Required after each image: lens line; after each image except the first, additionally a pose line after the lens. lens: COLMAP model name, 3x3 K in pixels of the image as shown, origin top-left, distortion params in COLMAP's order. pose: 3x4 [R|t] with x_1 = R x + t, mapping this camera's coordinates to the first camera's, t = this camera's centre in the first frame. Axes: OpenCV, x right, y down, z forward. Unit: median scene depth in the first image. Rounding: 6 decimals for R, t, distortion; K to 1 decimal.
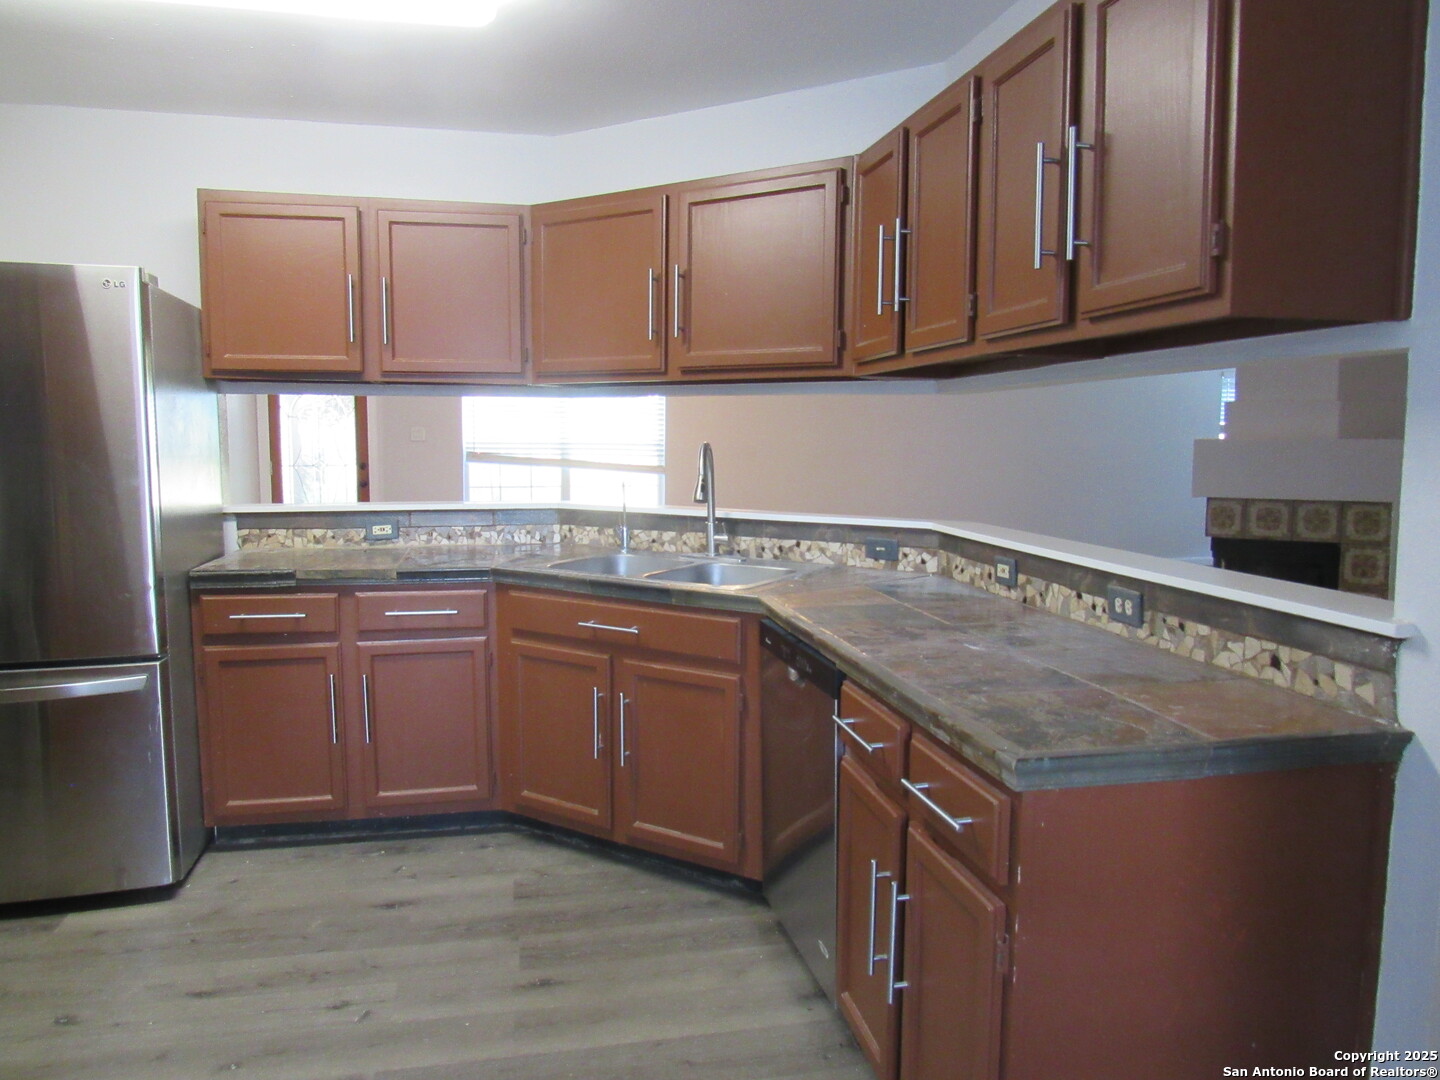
lens RADIAL K [[1031.4, 0, 720.6], [0, 1031.4, 542.5], [0, 0, 1]] dist [-0.028807, 0.007223]
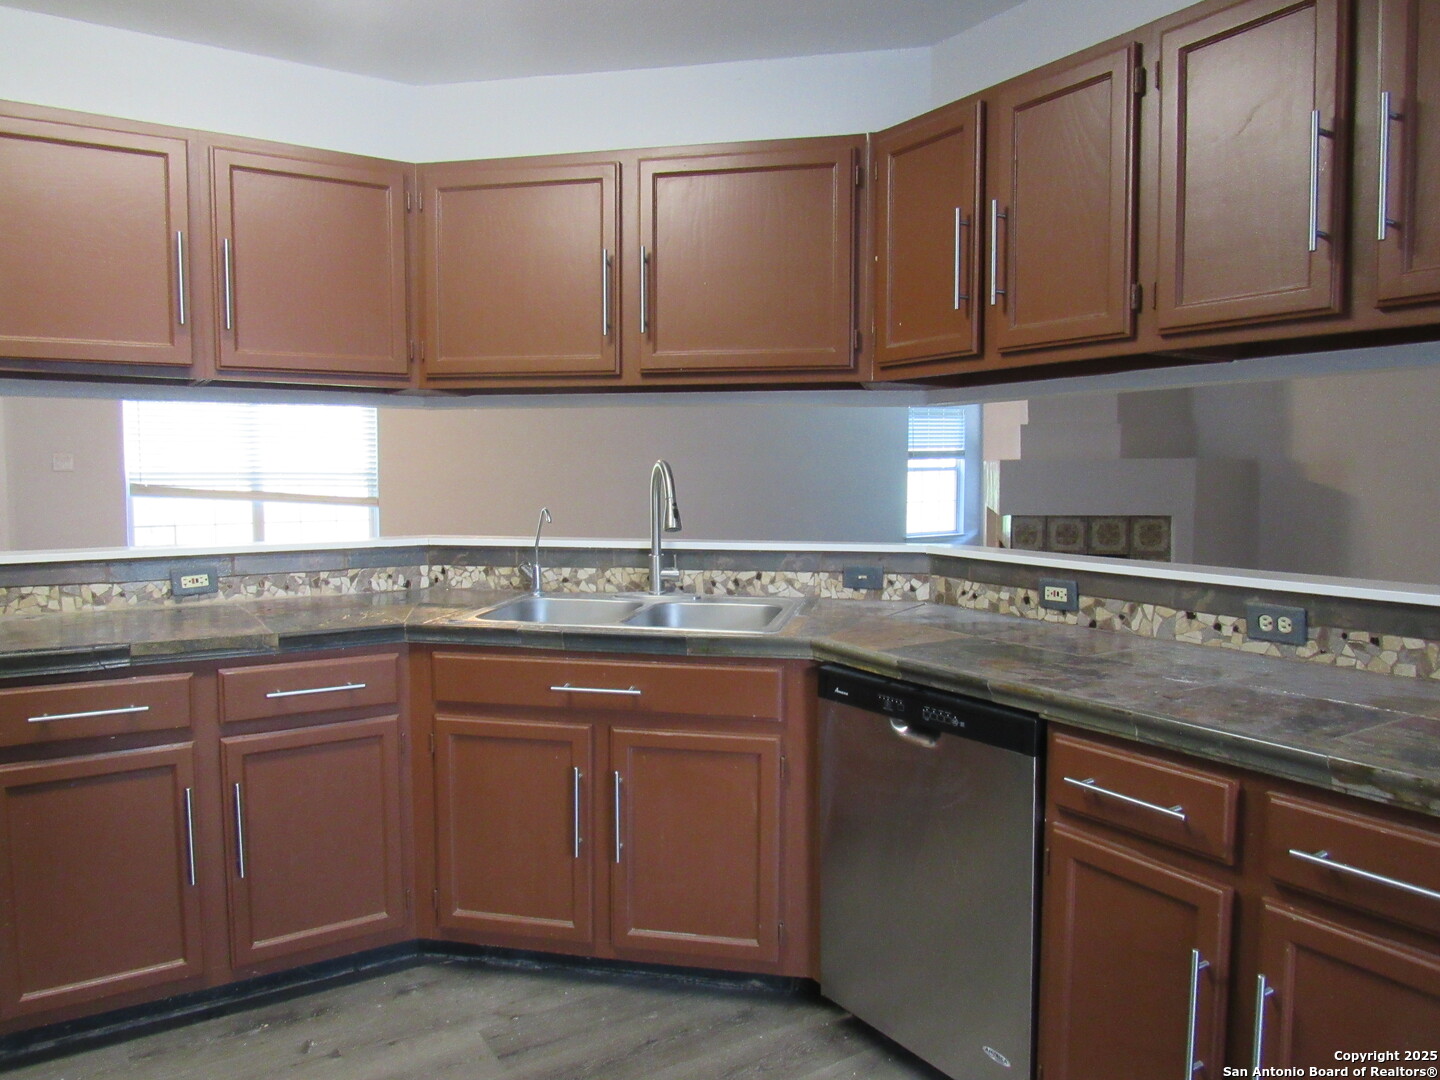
lens RADIAL K [[1031.4, 0, 720.3], [0, 1031.4, 541.7], [0, 0, 1]] dist [-0.028807, 0.007223]
pose [[0.934067, -0.031538, 0.355703, -0.278807], [0.042627, 0.998817, -0.023379, -0.008803], [-0.354545, 0.037001, 0.934307, 0.203812]]
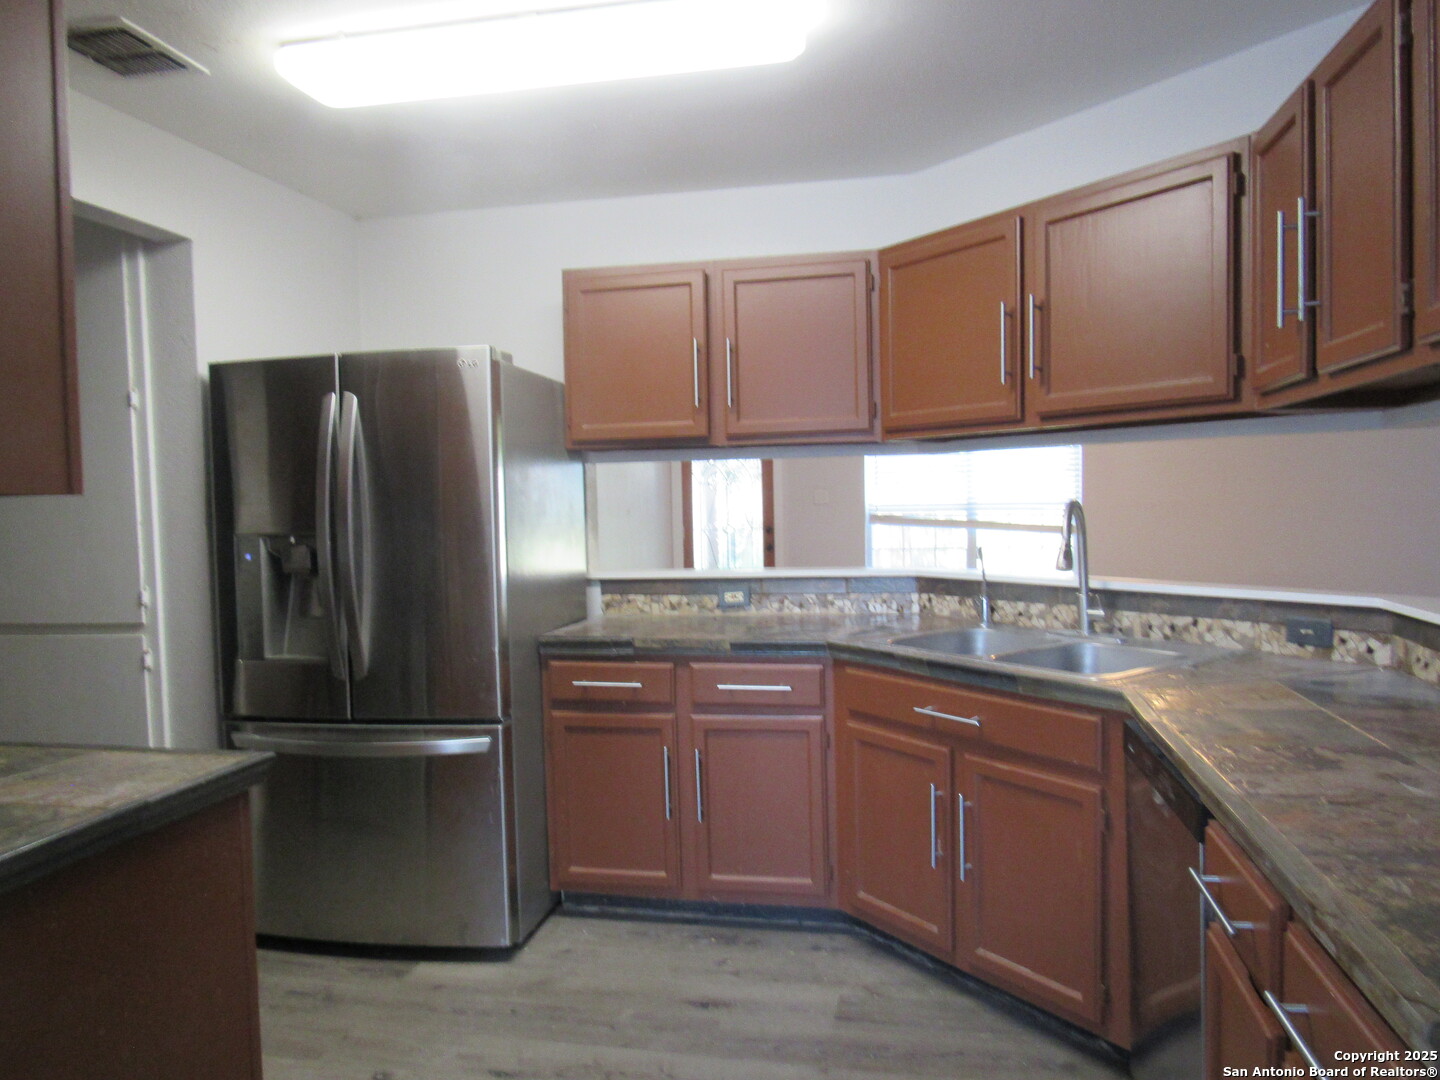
lens RADIAL K [[1031.4, 0, 722.8], [0, 1031.4, 542.0], [0, 0, 1]] dist [-0.028807, 0.007223]
pose [[0.915292, -0.008448, -0.402702, 0.063513], [-0.015399, 0.998315, -0.055944, -0.011199], [0.402496, 0.057406, 0.913620, 0.120036]]
